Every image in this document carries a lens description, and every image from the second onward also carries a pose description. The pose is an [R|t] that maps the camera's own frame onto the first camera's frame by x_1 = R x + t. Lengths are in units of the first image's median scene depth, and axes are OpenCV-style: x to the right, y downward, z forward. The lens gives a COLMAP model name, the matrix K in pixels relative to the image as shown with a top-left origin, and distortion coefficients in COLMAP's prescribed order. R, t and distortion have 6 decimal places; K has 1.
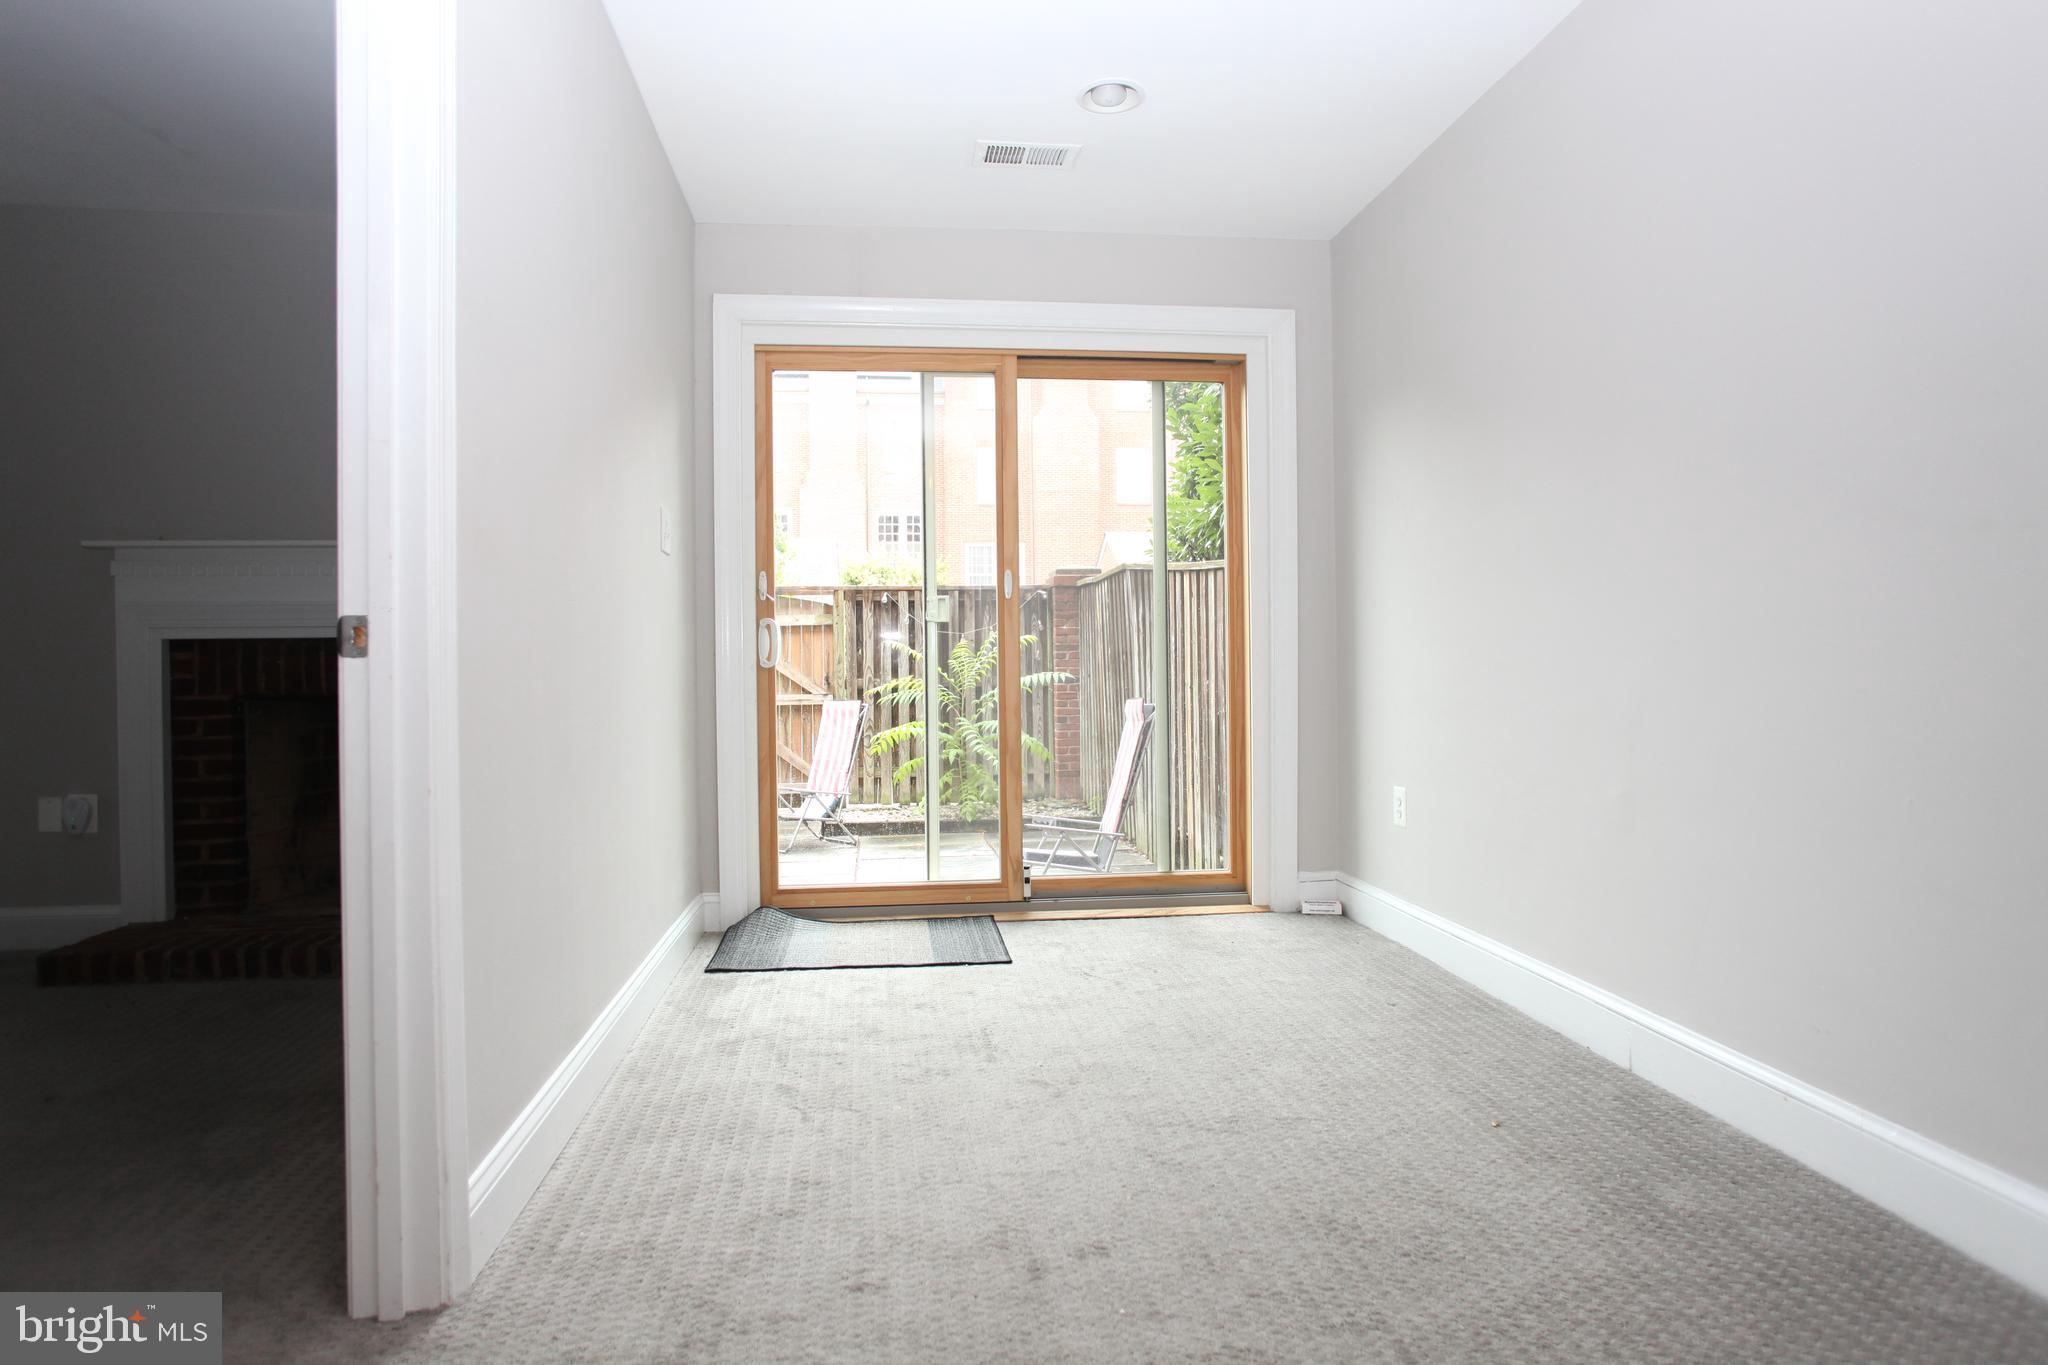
lens RADIAL K [[1149.7, 0, 1012.1], [0, 1149.7, 662.1], [0, 0, 1]] dist [-0.003590, 0.001026]
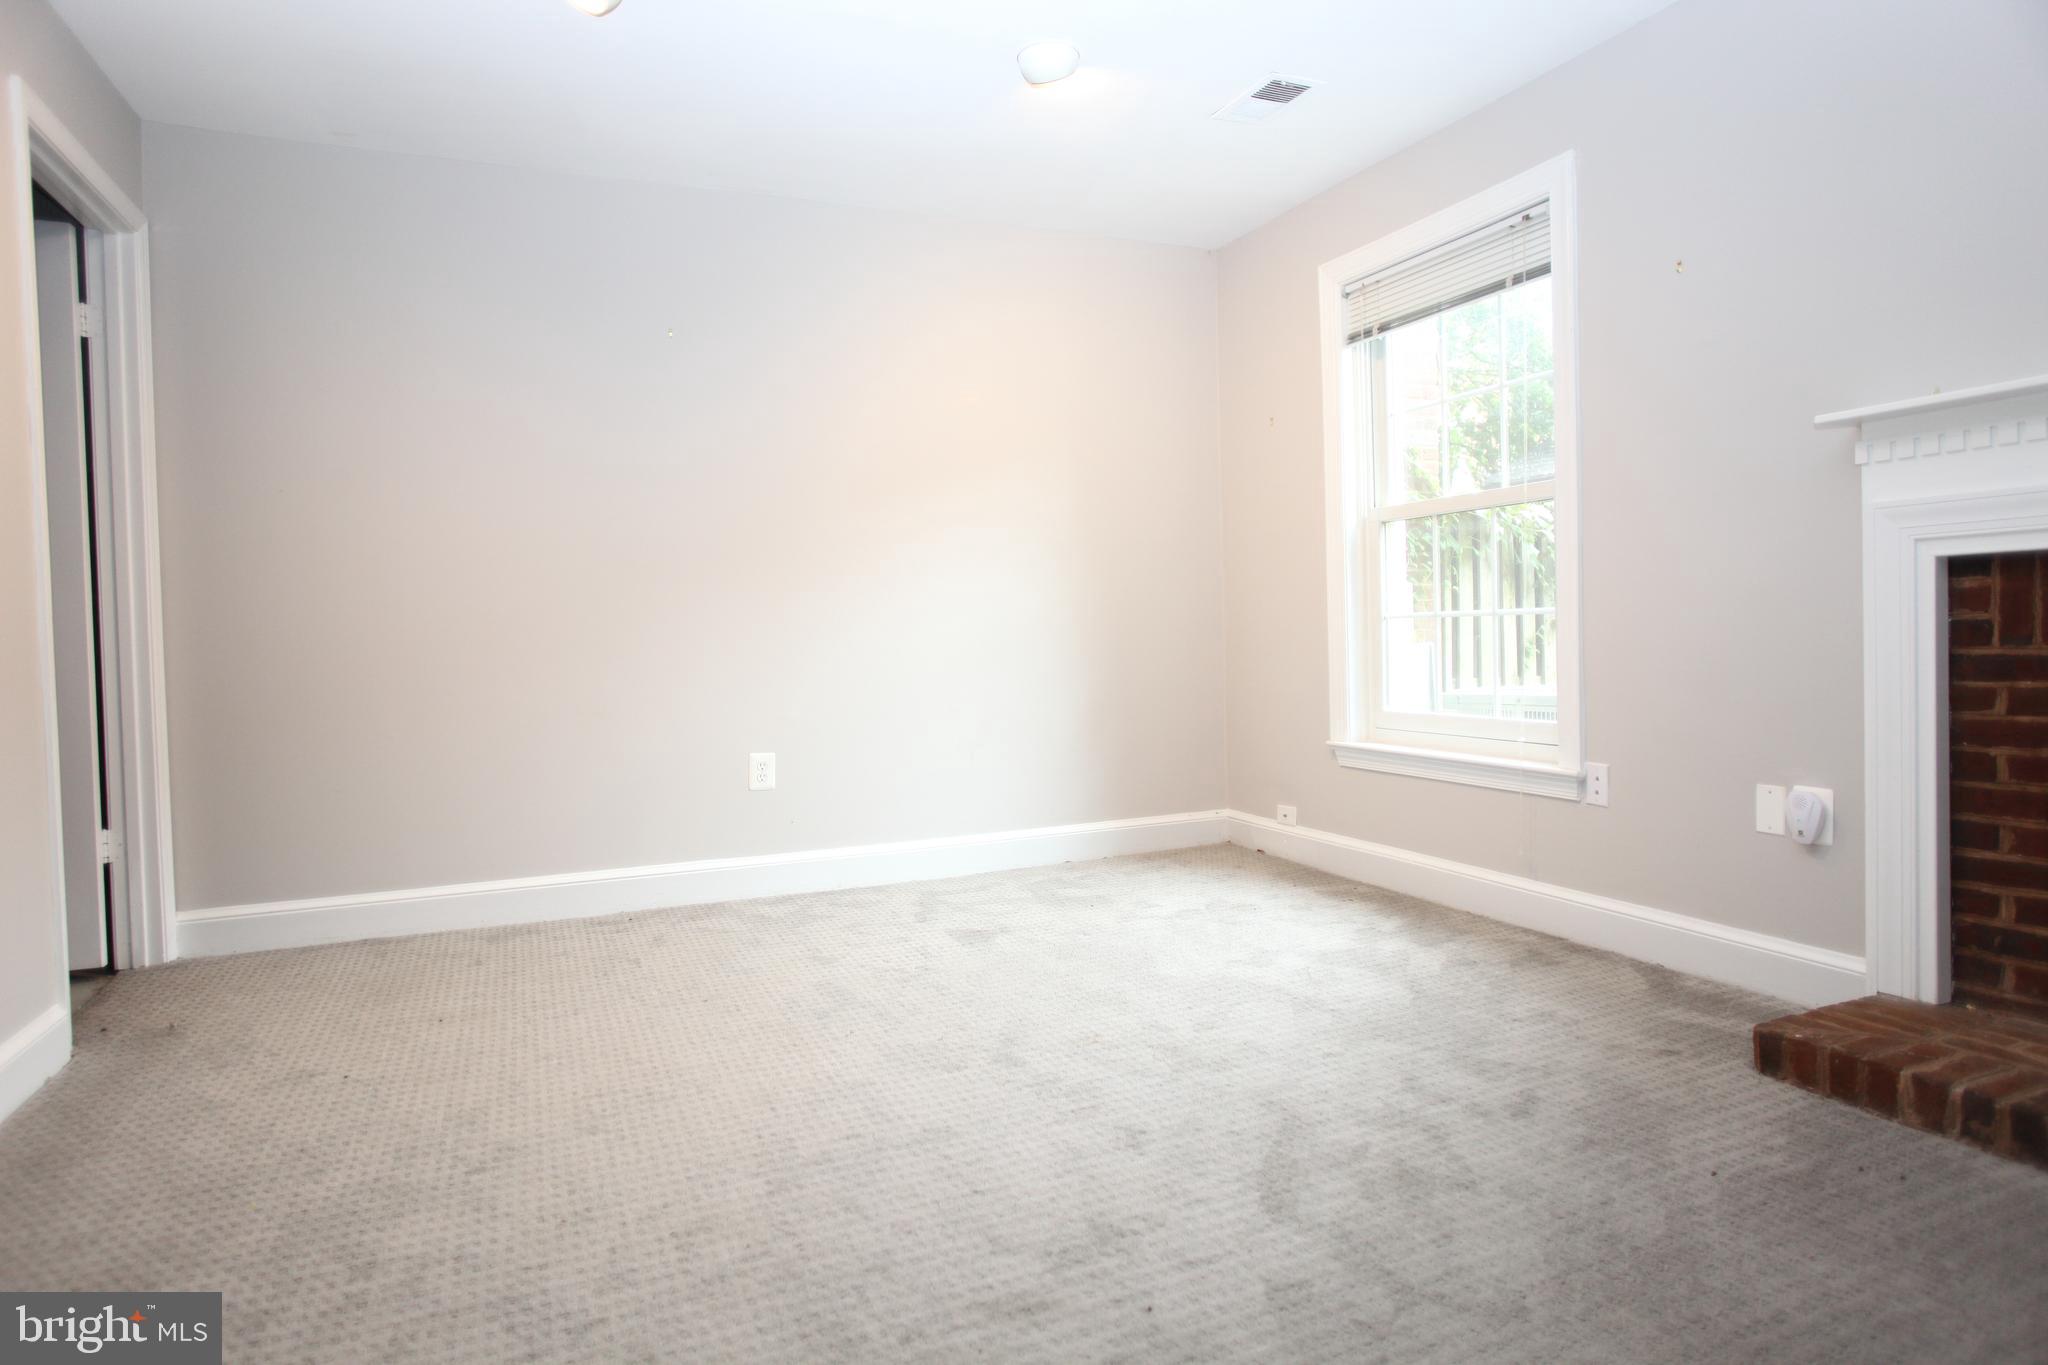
lens RADIAL K [[1149.7, 0, 1012.1], [0, 1149.7, 662.1], [0, 0, 1]] dist [-0.003590, 0.001026]
pose [[0.294126, 0.030689, -0.955274, -0.288565], [0.021959, 0.999004, 0.038855, 0.002122], [0.955514, -0.032405, 0.293159, 0.332165]]
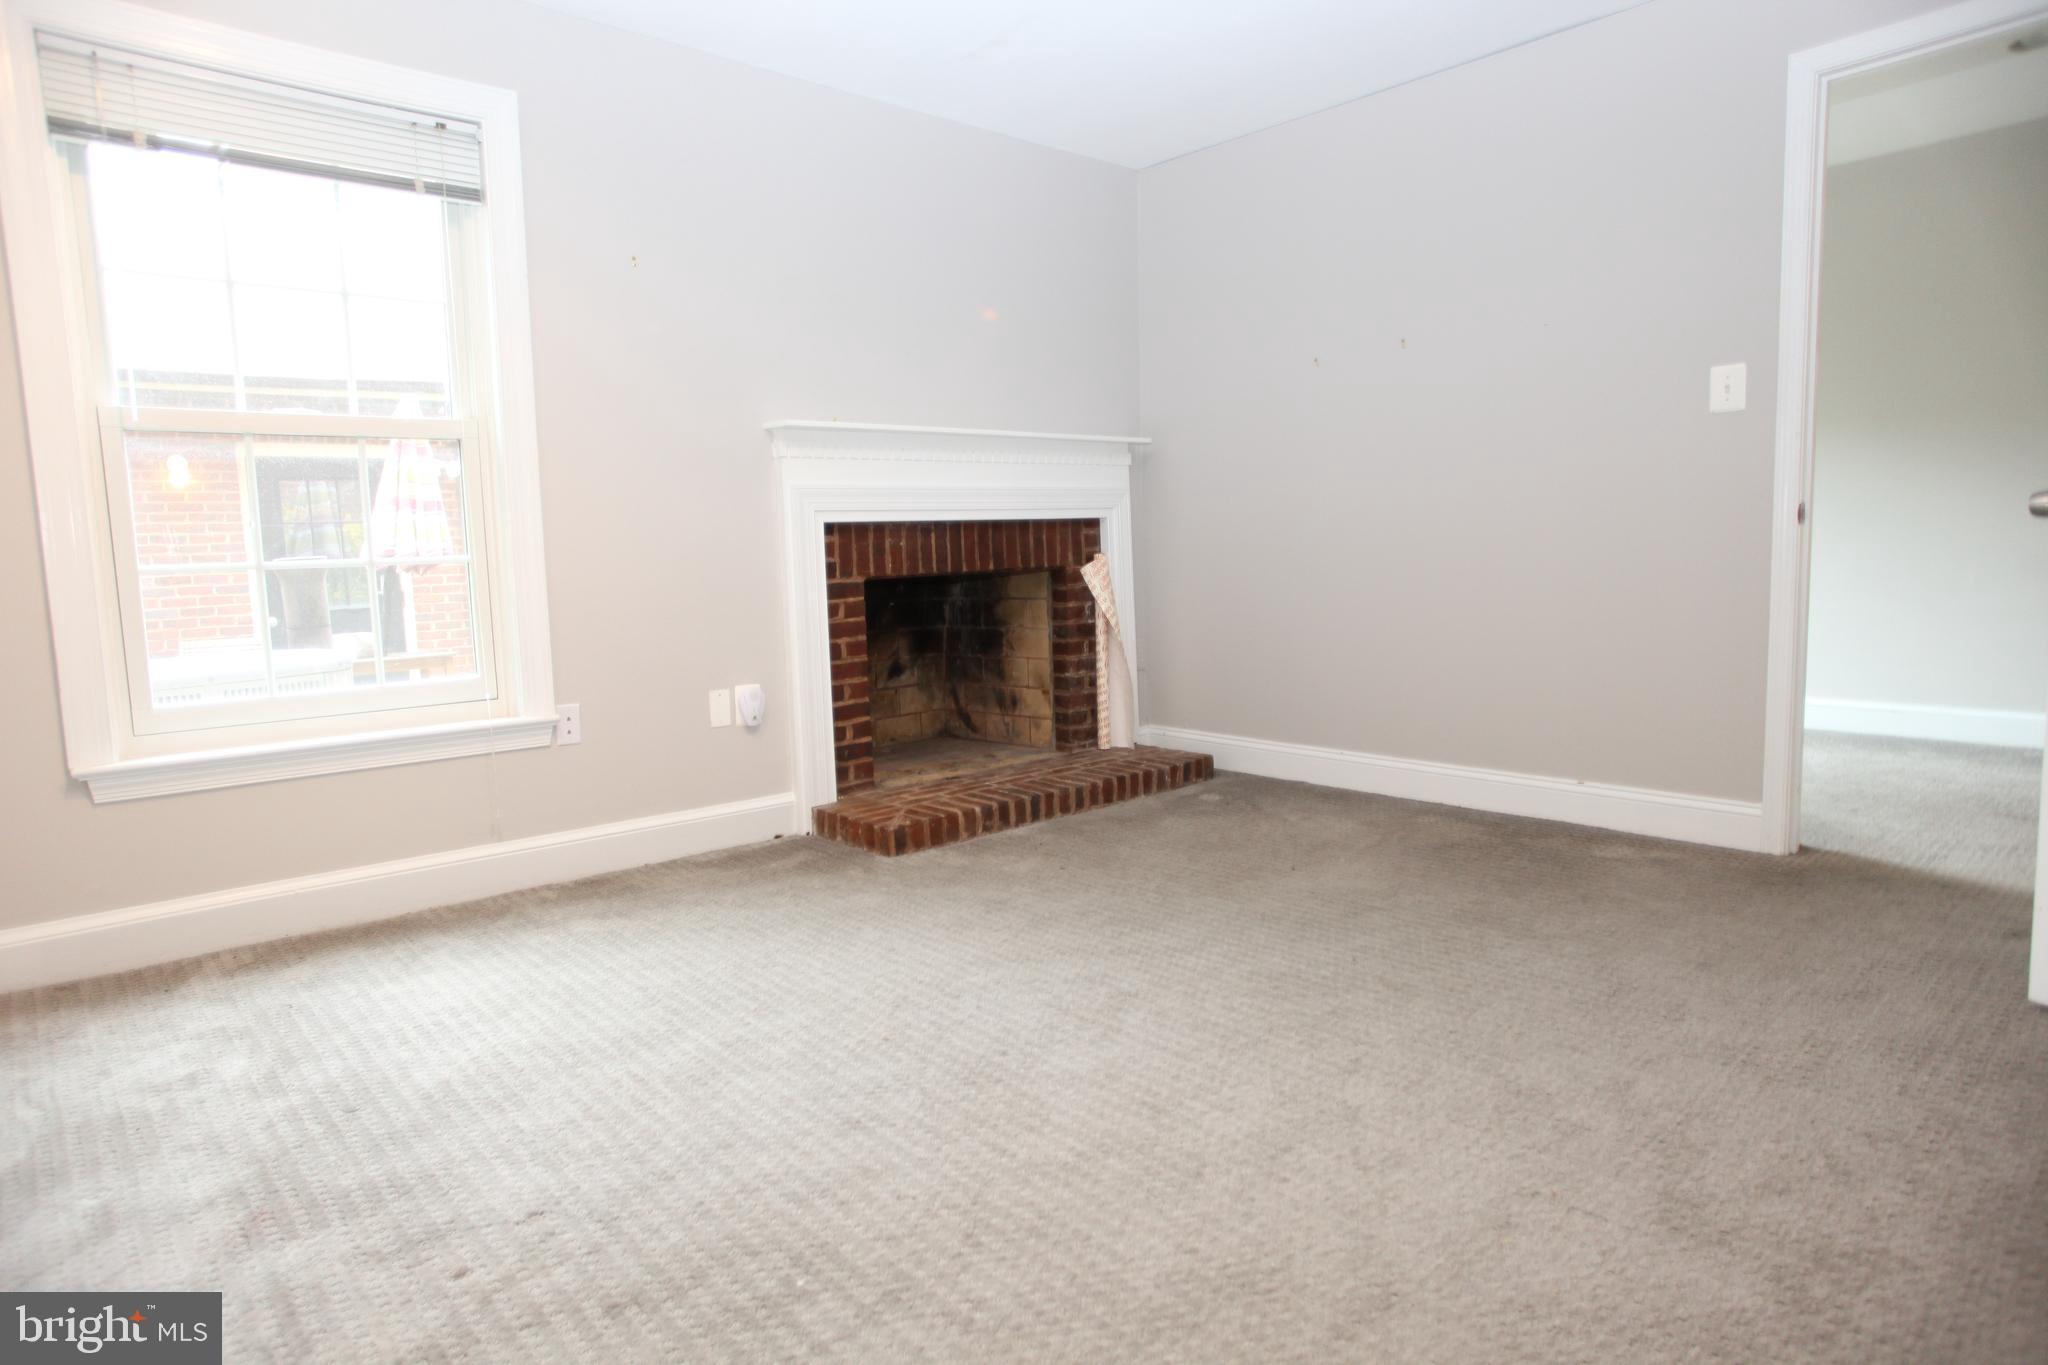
lens RADIAL K [[1149.7, 0, 1012.1], [0, 1149.7, 662.1], [0, 0, 1]] dist [-0.003590, 0.001026]
pose [[0.837868, -0.069927, 0.541376, -1.143737], [0.021111, 0.995170, 0.095868, 0.008410], [-0.545465, -0.068896, 0.835297, 0.068144]]
